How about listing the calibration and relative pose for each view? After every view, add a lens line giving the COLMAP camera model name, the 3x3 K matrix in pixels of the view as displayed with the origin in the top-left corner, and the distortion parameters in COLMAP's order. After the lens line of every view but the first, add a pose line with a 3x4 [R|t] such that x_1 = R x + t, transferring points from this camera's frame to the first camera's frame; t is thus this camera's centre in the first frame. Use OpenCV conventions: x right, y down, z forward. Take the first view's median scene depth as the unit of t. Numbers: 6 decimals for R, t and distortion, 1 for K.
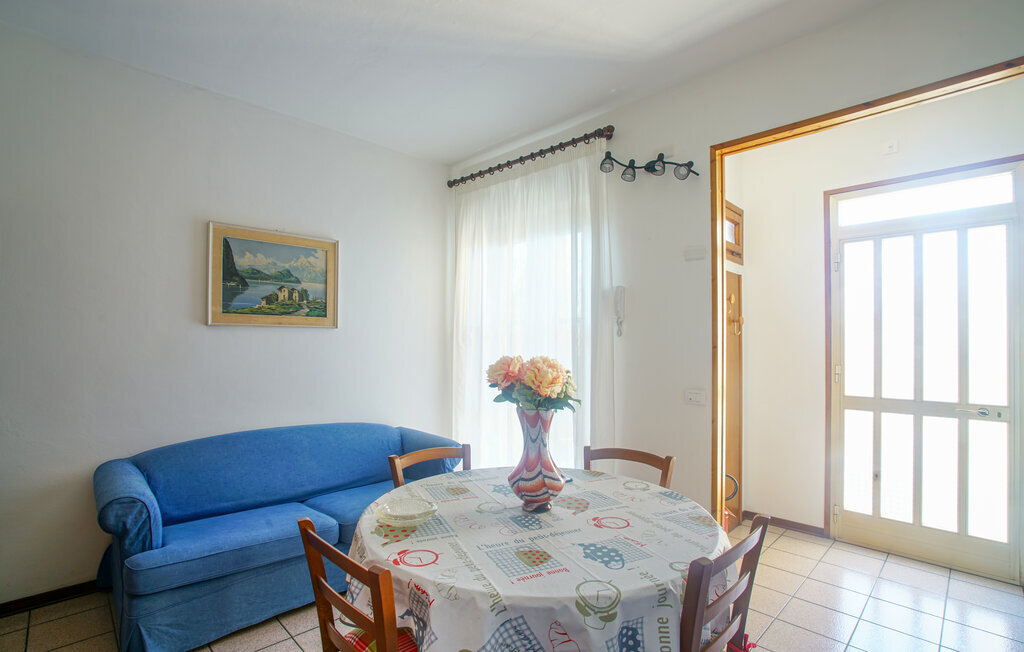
lens RADIAL K [[467.3, 0, 507.8], [0, 467.3, 336.1], [0, 0, 1]] dist [-0.035819, 0.009425]
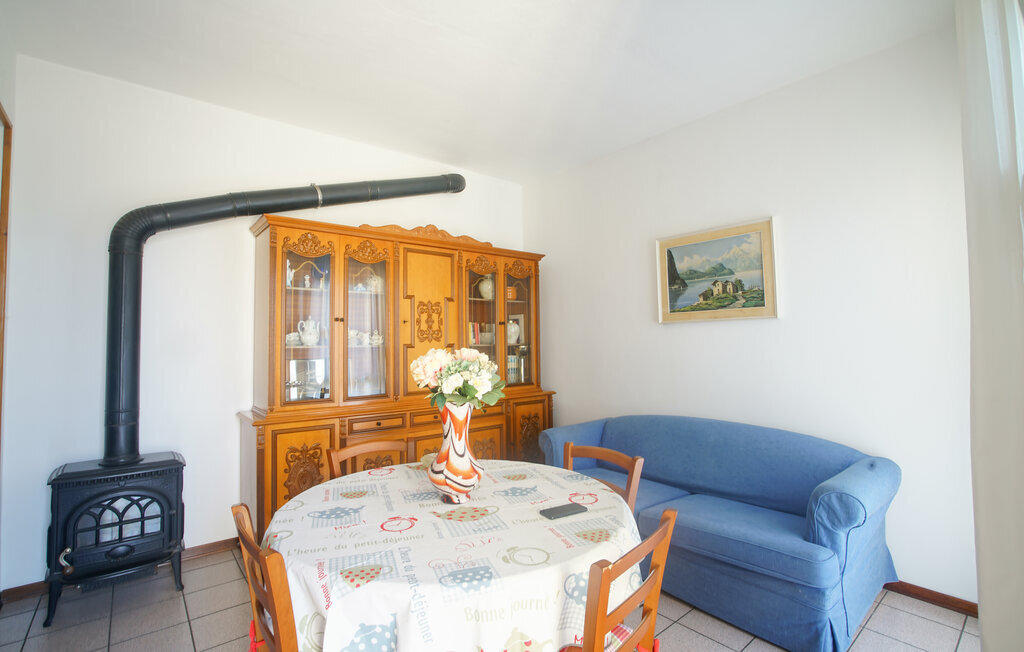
lens RADIAL K [[467.3, 0, 509.7], [0, 467.3, 320.2], [0, 0, 1]] dist [-0.035819, 0.009425]
pose [[-0.072610, -0.050335, -0.996089, 0.565170], [0.030454, 0.998148, -0.052659, 0.018881], [0.996895, -0.034159, -0.070942, 0.628105]]
